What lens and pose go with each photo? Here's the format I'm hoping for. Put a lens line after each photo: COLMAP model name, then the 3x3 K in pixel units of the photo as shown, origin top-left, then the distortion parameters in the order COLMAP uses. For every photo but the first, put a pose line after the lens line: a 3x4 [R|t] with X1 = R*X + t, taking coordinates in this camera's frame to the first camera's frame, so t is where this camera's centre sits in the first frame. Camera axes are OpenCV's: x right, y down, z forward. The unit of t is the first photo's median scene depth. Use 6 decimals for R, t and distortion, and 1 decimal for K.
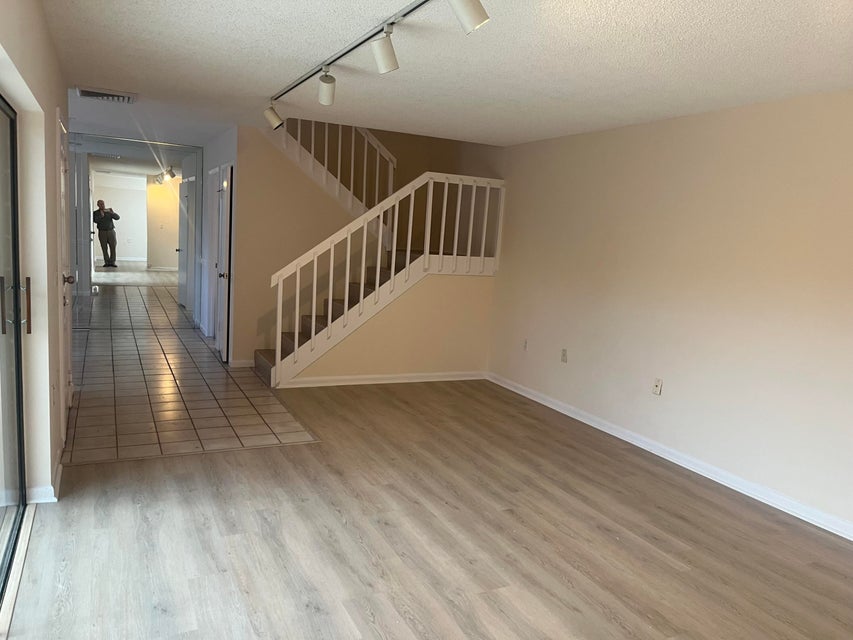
lens RADIAL K [[655.2, 0, 426.5], [0, 655.2, 320.0], [0, 0, 1]] dist [0.052313, -0.005428]
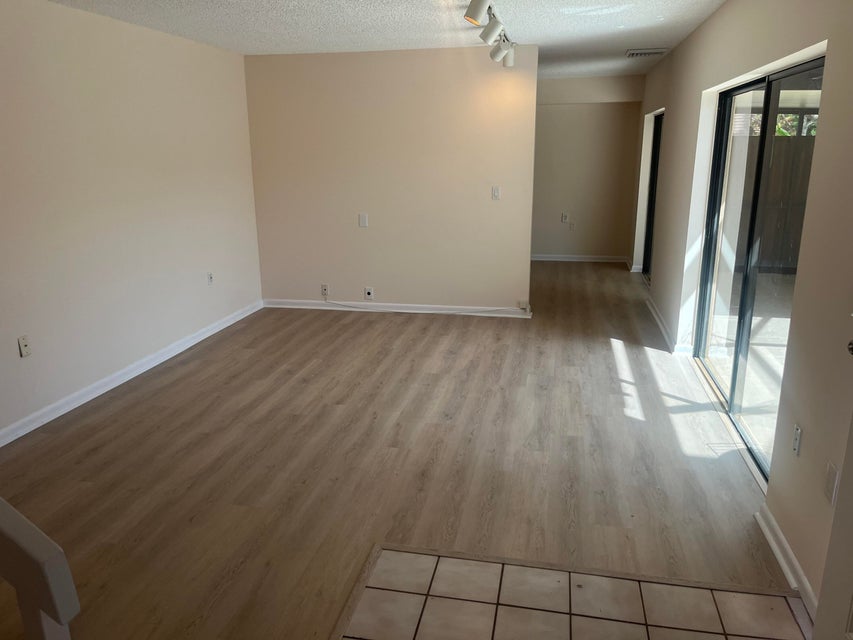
lens RADIAL K [[655.2, 0, 426.5], [0, 655.2, 320.0], [0, 0, 1]] dist [0.052313, -0.005428]
pose [[-0.794042, -0.206071, 0.571868, -0.634629], [0.039349, 0.921385, 0.386655, -0.287627], [-0.606589, 0.329522, -0.723509, 1.727109]]
